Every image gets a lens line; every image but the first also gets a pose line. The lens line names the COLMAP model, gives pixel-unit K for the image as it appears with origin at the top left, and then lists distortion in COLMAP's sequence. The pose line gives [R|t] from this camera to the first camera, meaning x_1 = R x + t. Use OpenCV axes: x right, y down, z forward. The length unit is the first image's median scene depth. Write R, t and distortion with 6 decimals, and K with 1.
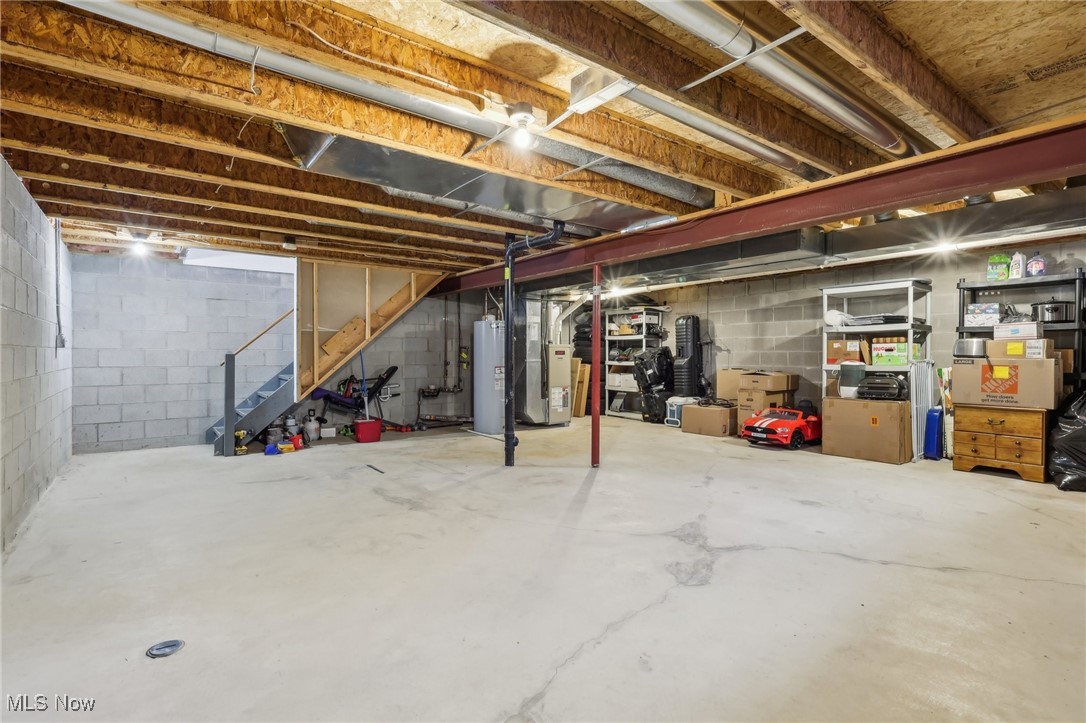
lens RADIAL K [[522.8, 0, 539.4], [0, 522.8, 358.0], [0, 0, 1]] dist [-0.001077, -0.000036]
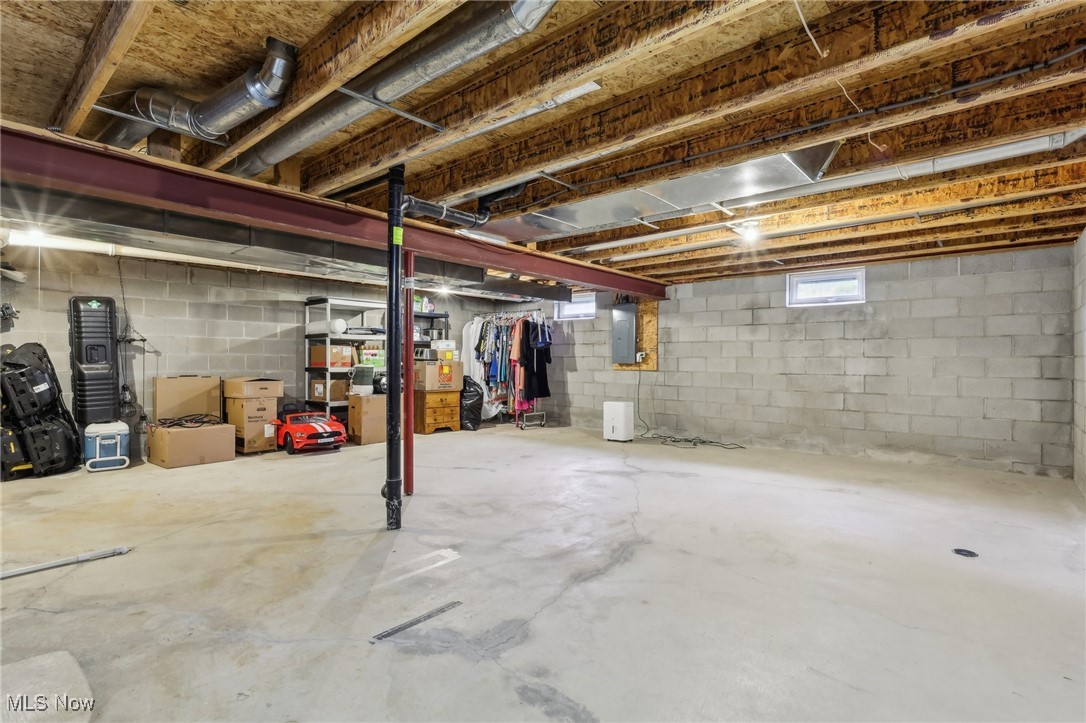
lens RADIAL K [[522.8, 0, 539.4], [0, 522.8, 358.0], [0, 0, 1]] dist [-0.001077, -0.000036]
pose [[-0.205620, 0.000602, 0.978632, -0.546187], [0.000372, 1.000000, -0.000537, -0.005989], [-0.978632, 0.000253, -0.205621, 0.706097]]
